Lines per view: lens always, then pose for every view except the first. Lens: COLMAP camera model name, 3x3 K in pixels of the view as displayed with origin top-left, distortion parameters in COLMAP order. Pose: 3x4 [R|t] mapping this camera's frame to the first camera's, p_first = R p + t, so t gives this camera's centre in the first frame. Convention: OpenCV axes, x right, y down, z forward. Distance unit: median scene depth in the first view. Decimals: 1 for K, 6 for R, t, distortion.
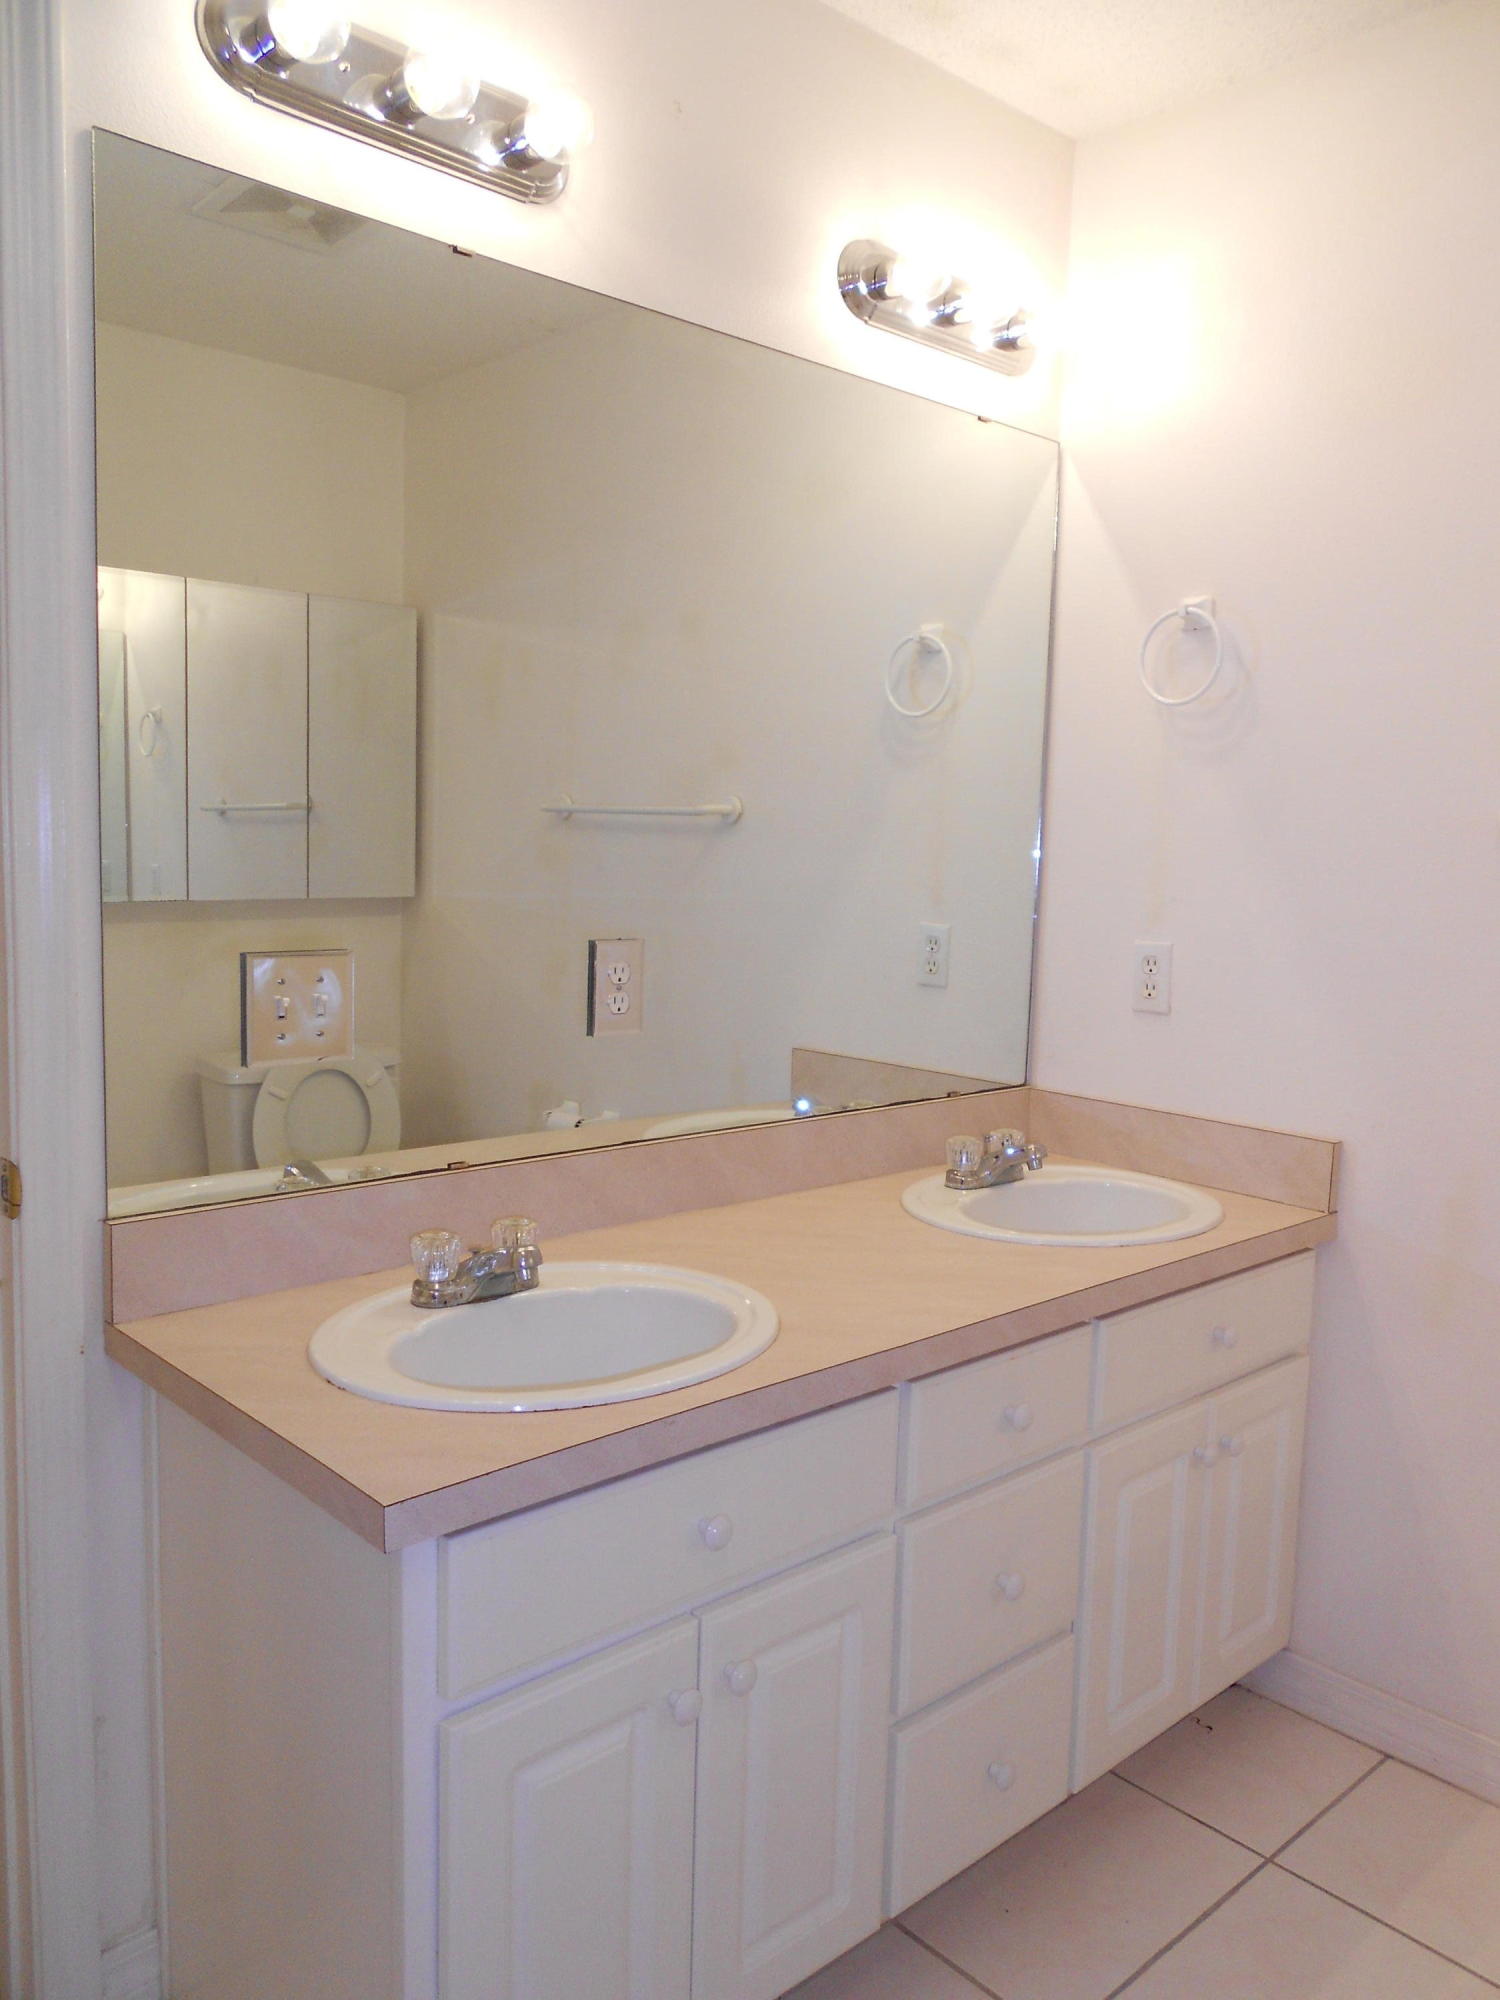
lens RADIAL K [[1564.6, 0, 750.4], [0, 1564.6, 937.5], [0, 0, 1]] dist [0.266015, -0.634242]
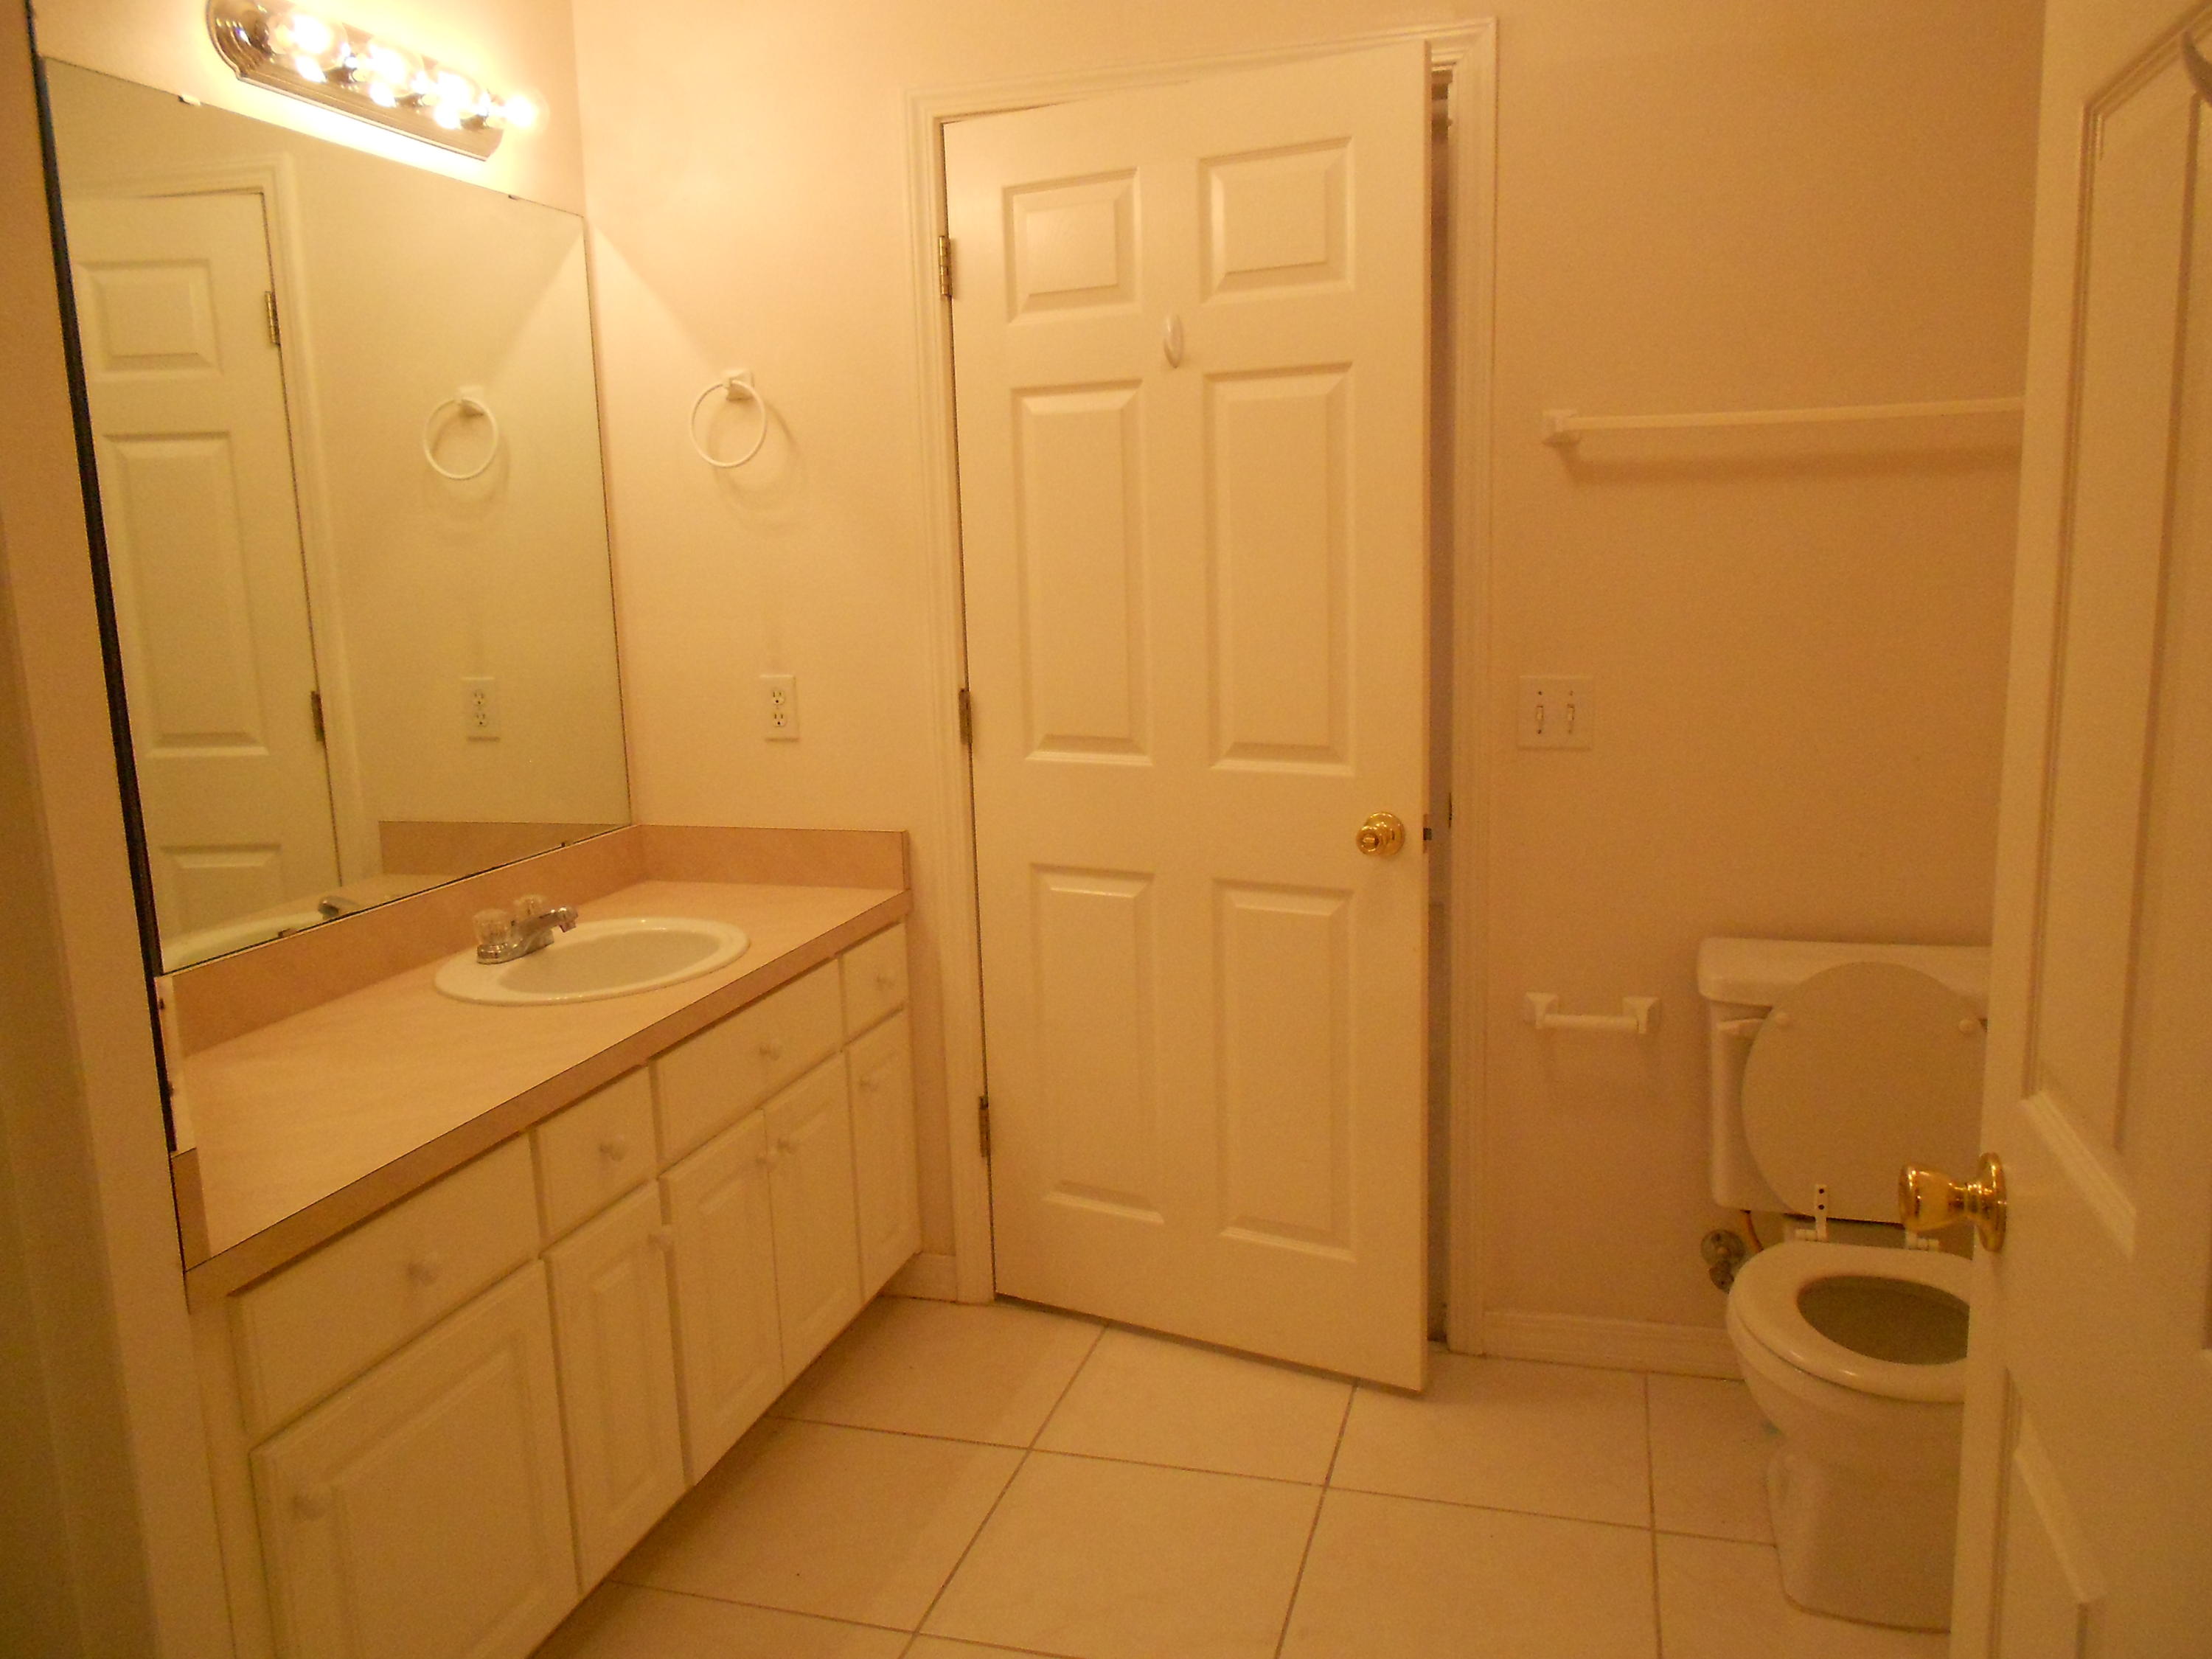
lens RADIAL K [[1688.0, 0, 1091.1], [0, 1688.0, 813.8], [0, 0, 1]] dist [-0.002040, -0.000085]
pose [[0.856075, -0.134457, 0.499055, -0.140759], [0.095670, 0.990106, 0.102647, -0.002909], [-0.507919, -0.040129, 0.860469, -0.154500]]
